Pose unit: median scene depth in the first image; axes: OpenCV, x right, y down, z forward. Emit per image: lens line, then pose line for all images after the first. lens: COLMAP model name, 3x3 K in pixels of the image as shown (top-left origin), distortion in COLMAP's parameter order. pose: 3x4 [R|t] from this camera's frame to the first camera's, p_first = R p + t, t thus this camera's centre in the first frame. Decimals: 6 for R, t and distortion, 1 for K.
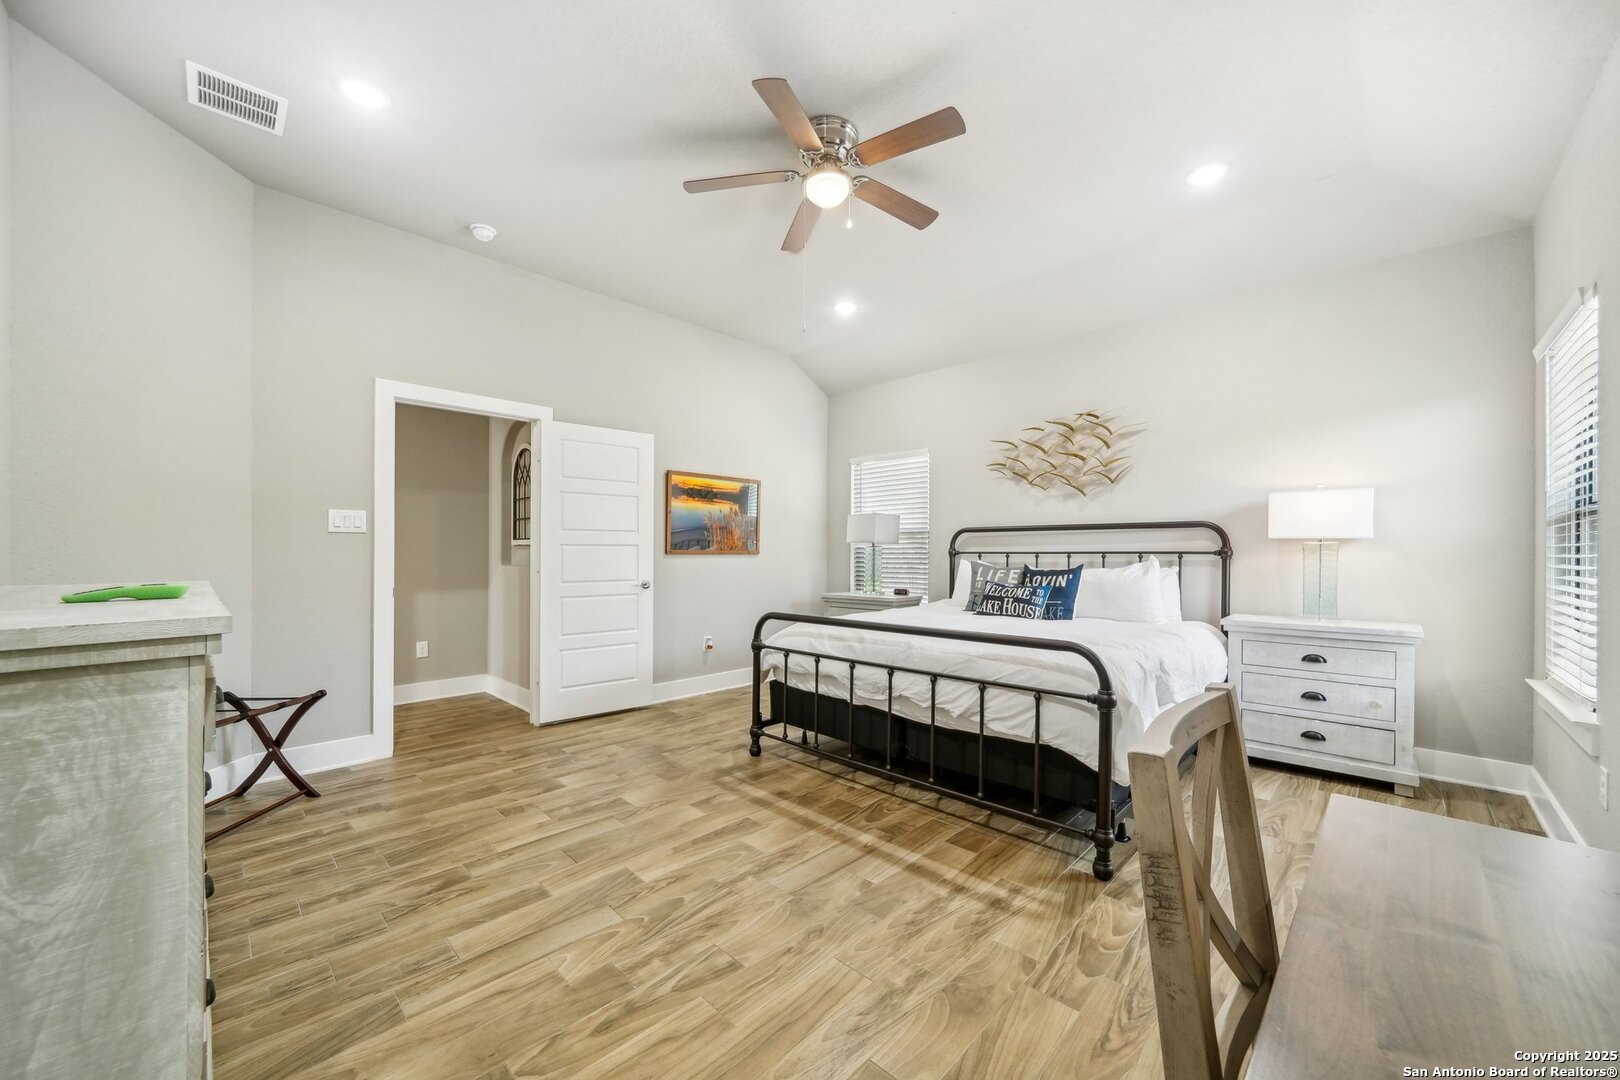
lens RADIAL K [[605.7, 0, 816.9], [0, 605.7, 565.0], [0, 0, 1]] dist [-0.000131, 0.000118]
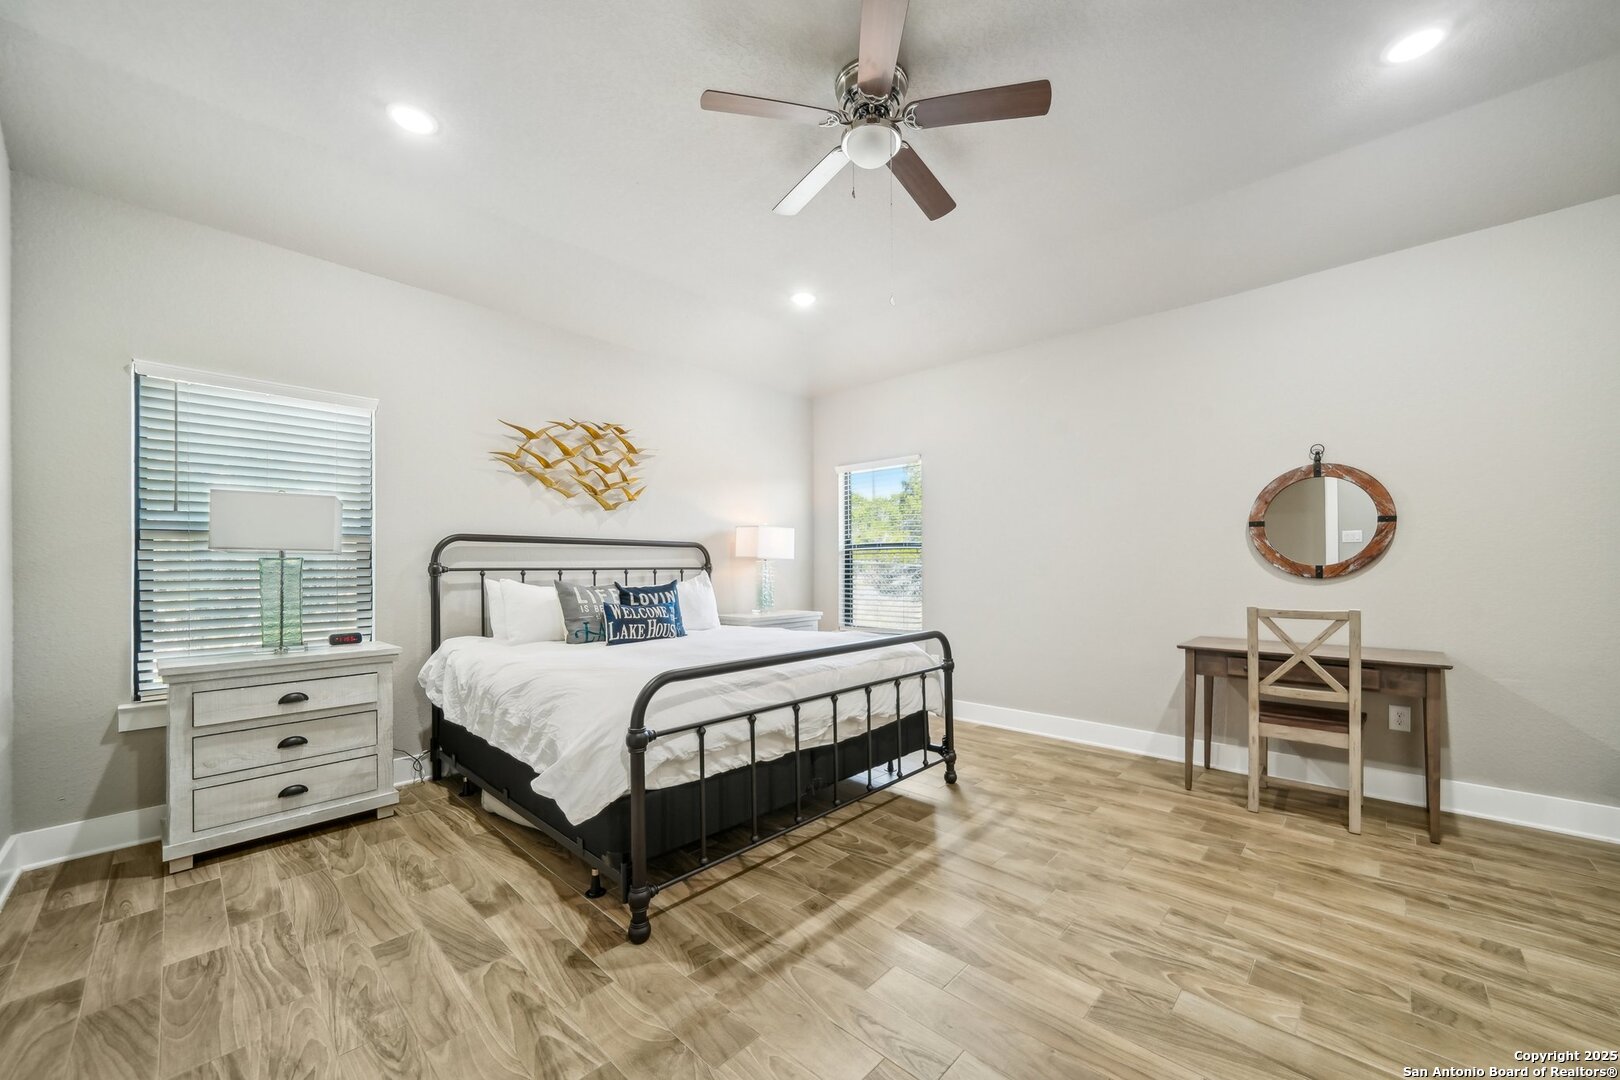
lens RADIAL K [[605.7, 0, 816.9], [0, 605.7, 565.0], [0, 0, 1]] dist [-0.000131, 0.000118]
pose [[-0.013250, 0.001637, 0.999911, -0.758077], [0.021918, 0.999759, -0.001346, -0.025181], [-0.999672, 0.021898, -0.013283, 0.974379]]
